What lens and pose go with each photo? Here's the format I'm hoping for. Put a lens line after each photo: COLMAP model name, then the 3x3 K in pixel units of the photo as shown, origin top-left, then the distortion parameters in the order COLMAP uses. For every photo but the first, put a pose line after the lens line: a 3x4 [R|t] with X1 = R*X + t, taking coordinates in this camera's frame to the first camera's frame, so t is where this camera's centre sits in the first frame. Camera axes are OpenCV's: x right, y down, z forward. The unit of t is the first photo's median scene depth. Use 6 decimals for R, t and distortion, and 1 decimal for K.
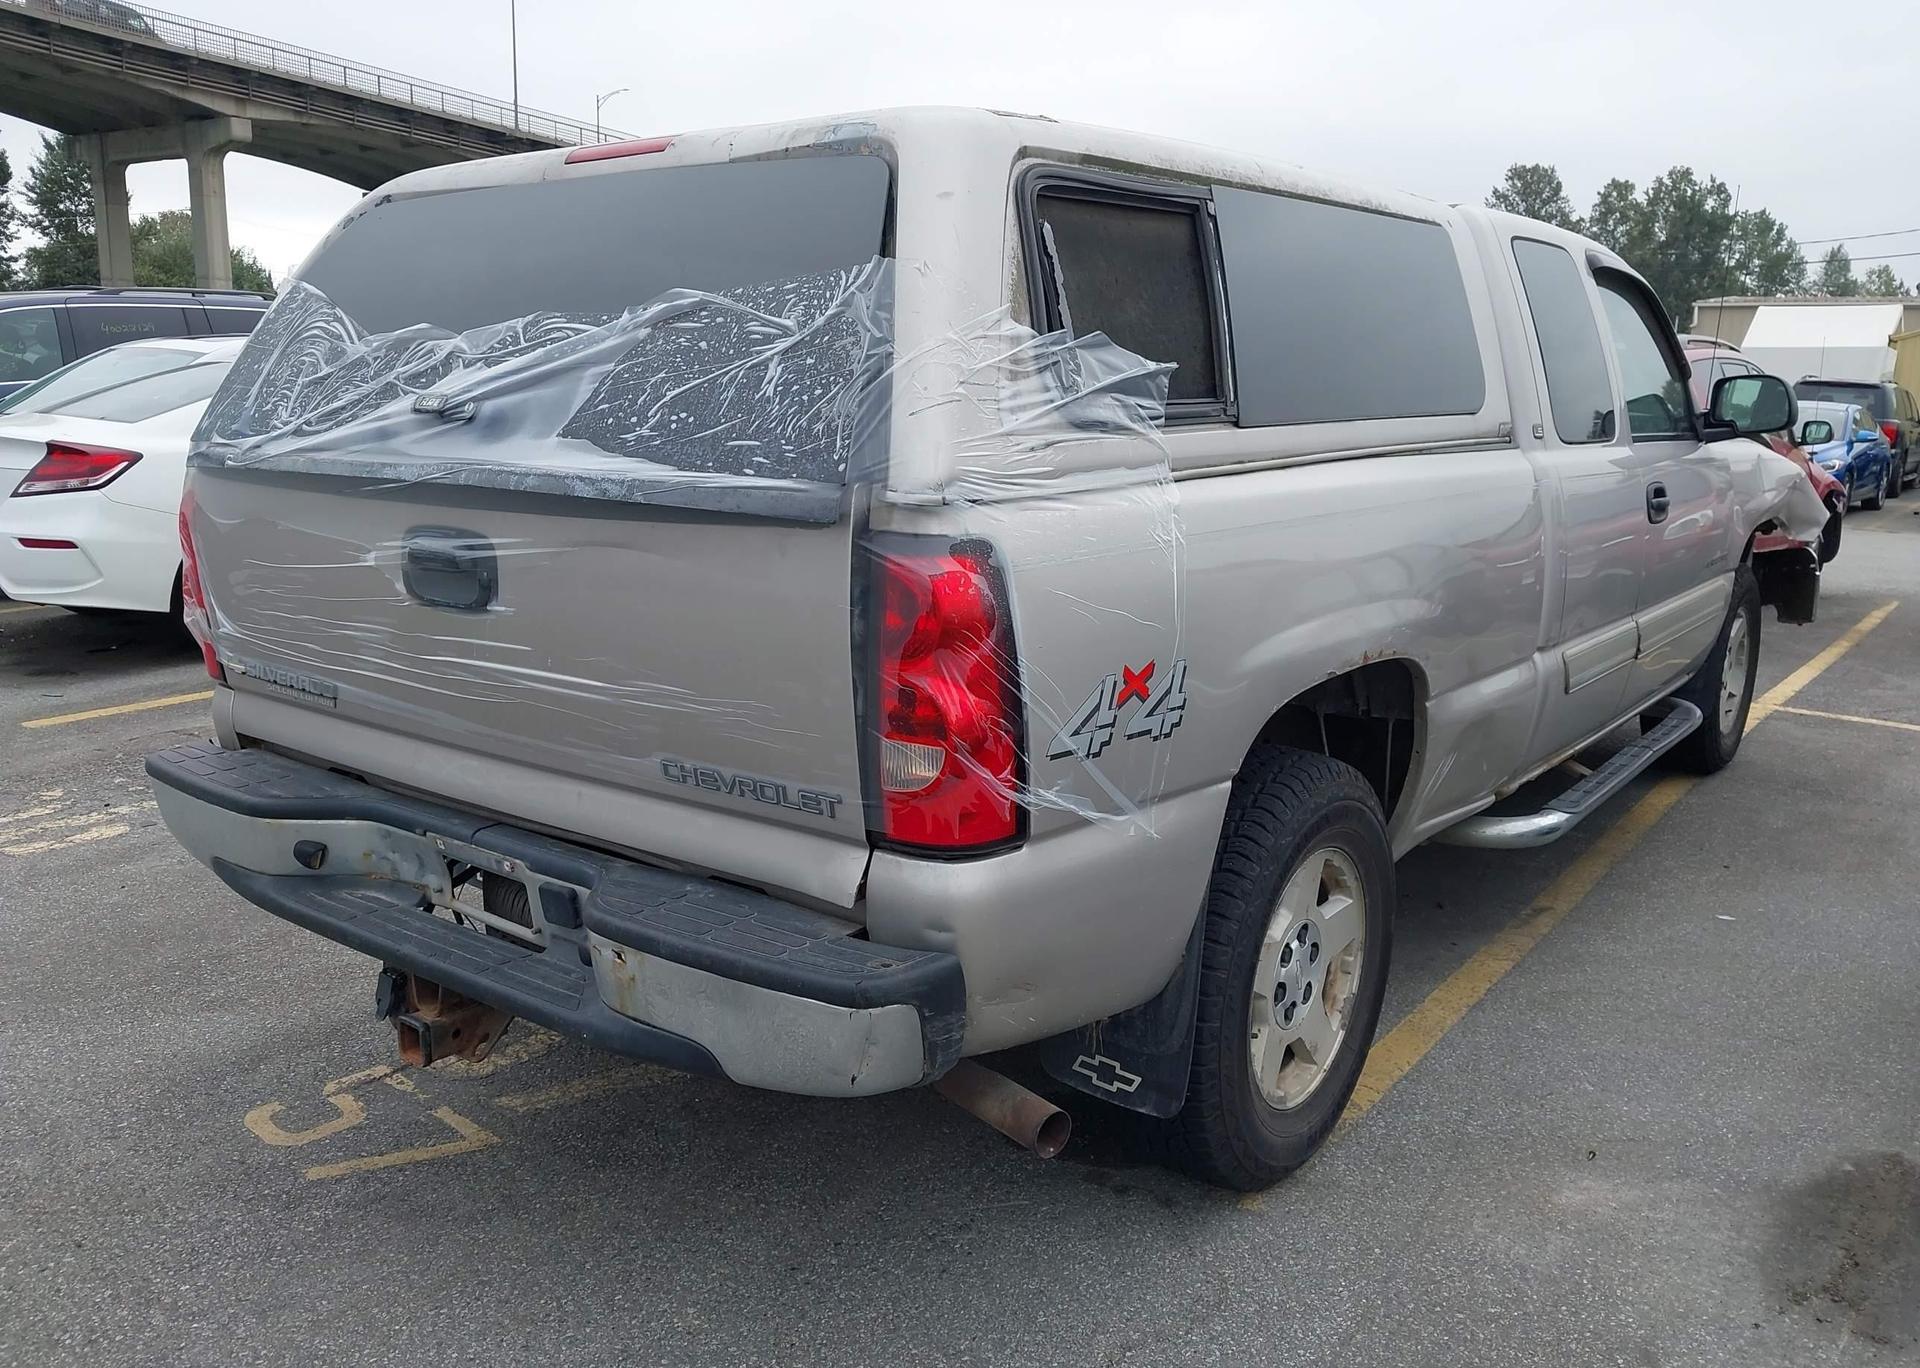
lens RADIAL K [[1487.3, 0, 922.5], [0, 1487.3, 688.8], [0, 0, 1]] dist [0.066221, -0.076123]
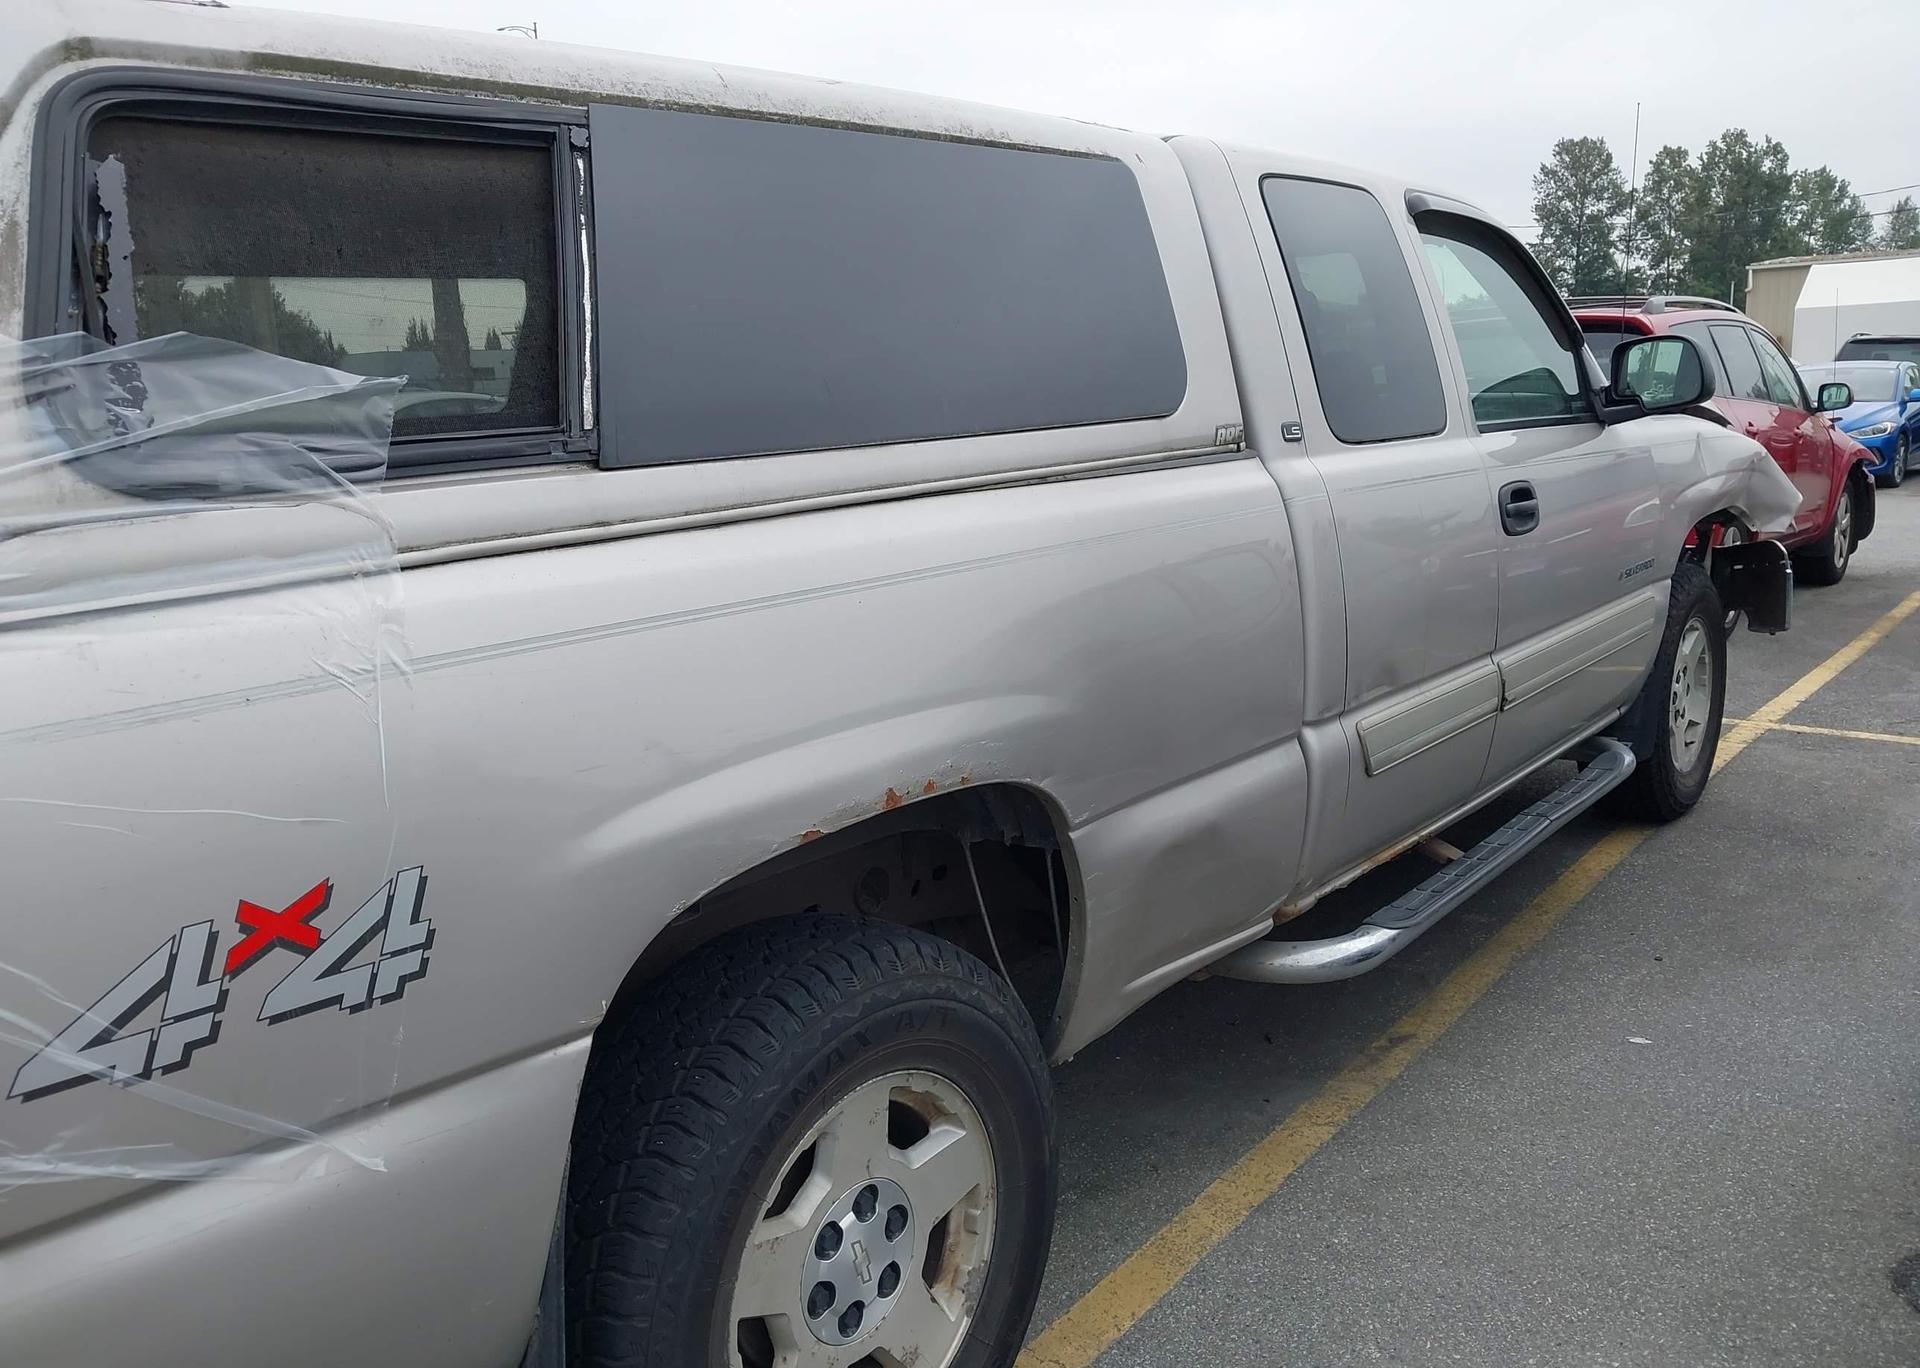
lens RADIAL K [[1487.3, 0, 922.5], [0, 1487.3, 688.8], [0, 0, 1]] dist [0.066221, -0.076123]
pose [[0.997417, -0.054920, -0.046289, 0.220778], [0.054379, 0.998438, -0.012858, -0.038969], [0.046923, 0.010308, 0.998845, 0.219704]]
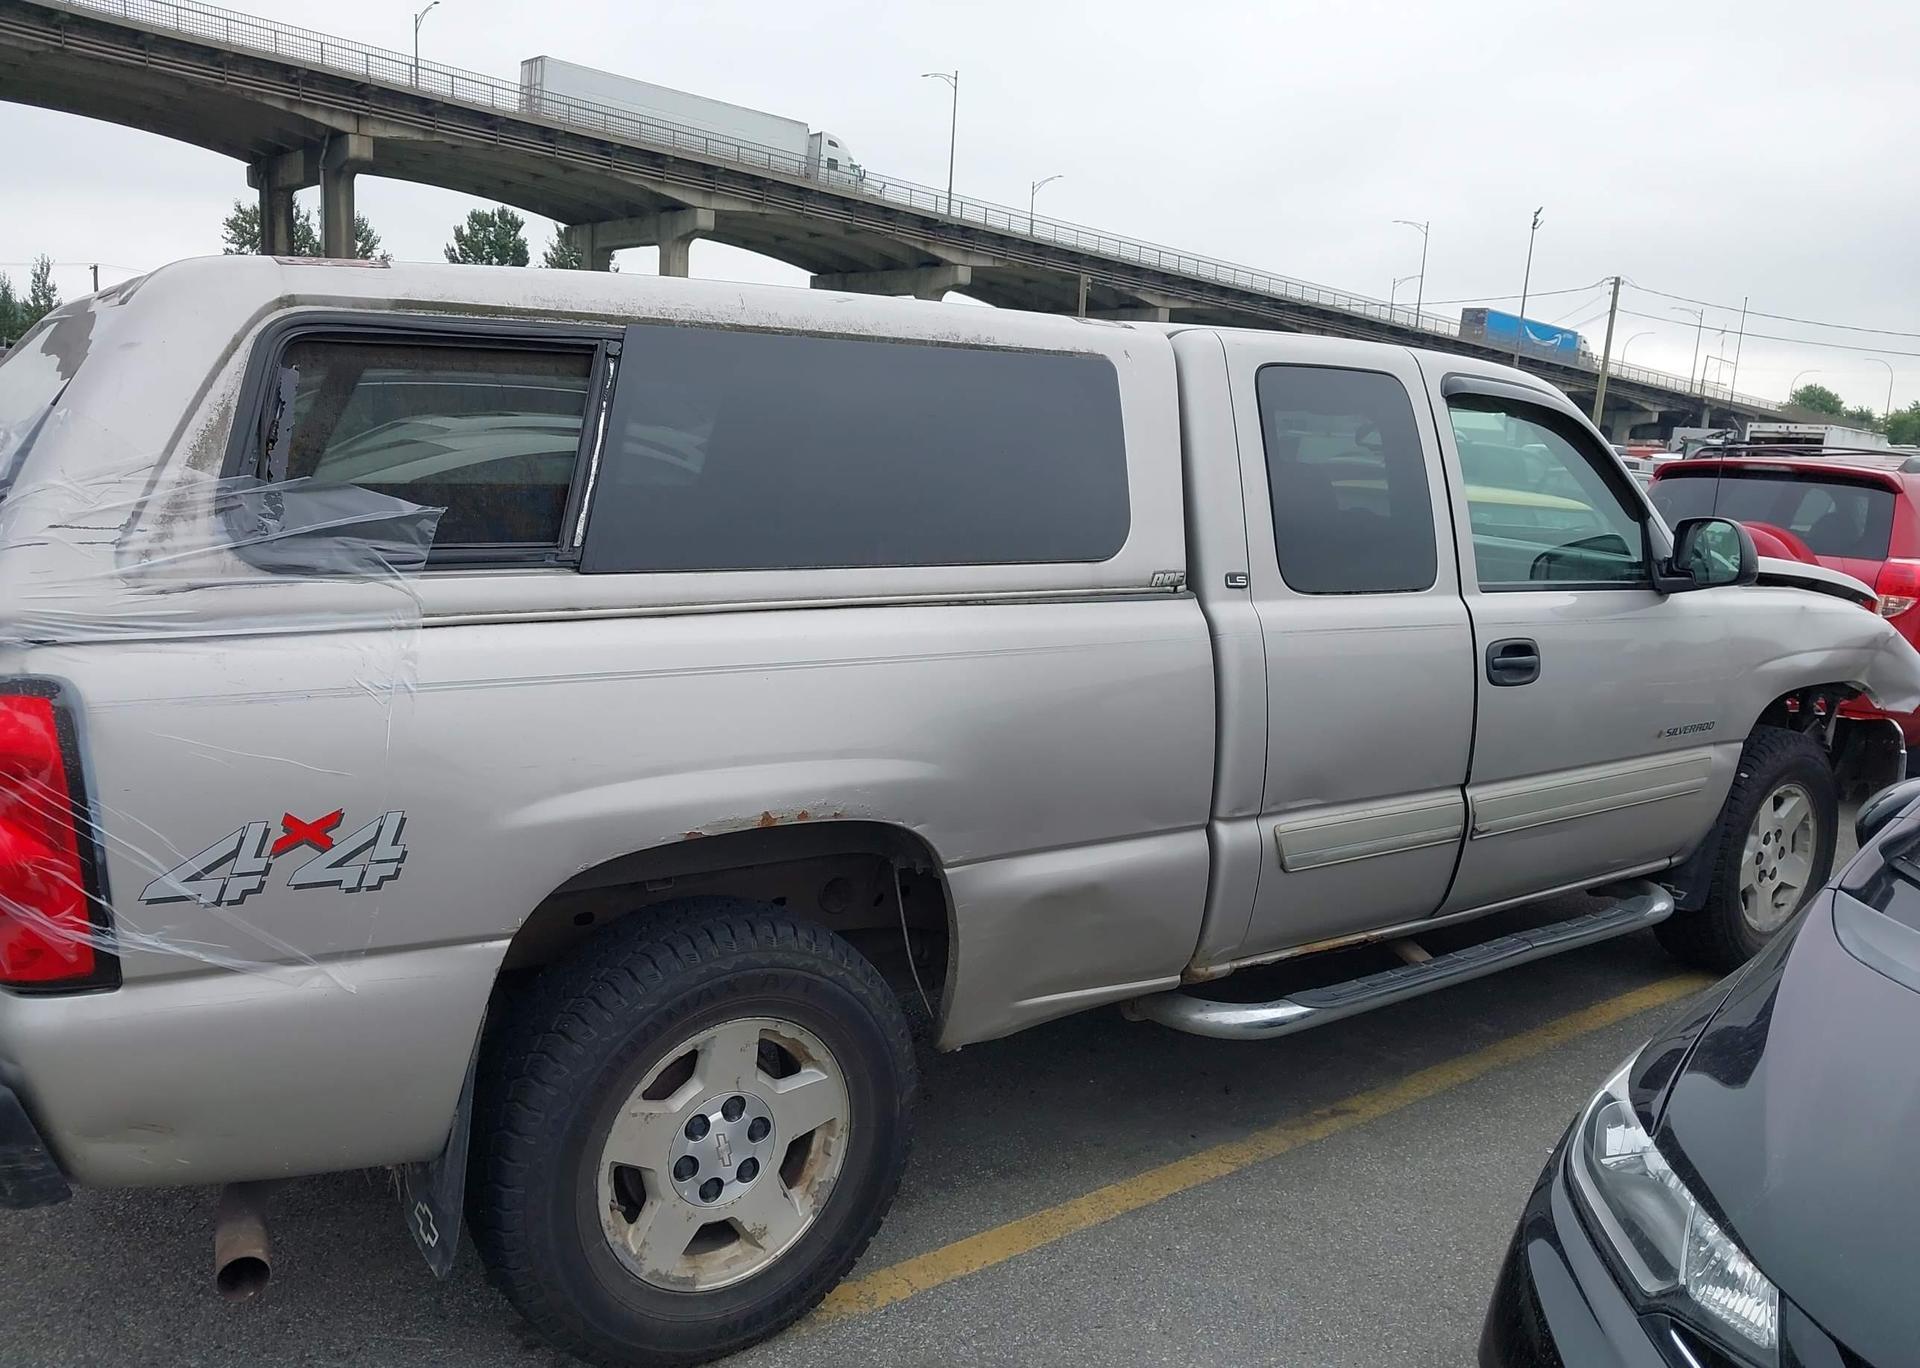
lens RADIAL K [[1478.9, 0, 929.0], [0, 1478.9, 681.8], [0, 0, 1]] dist [0.093176, -0.177404]
pose [[0.962416, 0.072506, -0.261722, 0.406980], [-0.085815, 0.995517, -0.039771, -0.050795], [0.257666, 0.060735, 0.964323, 0.078756]]
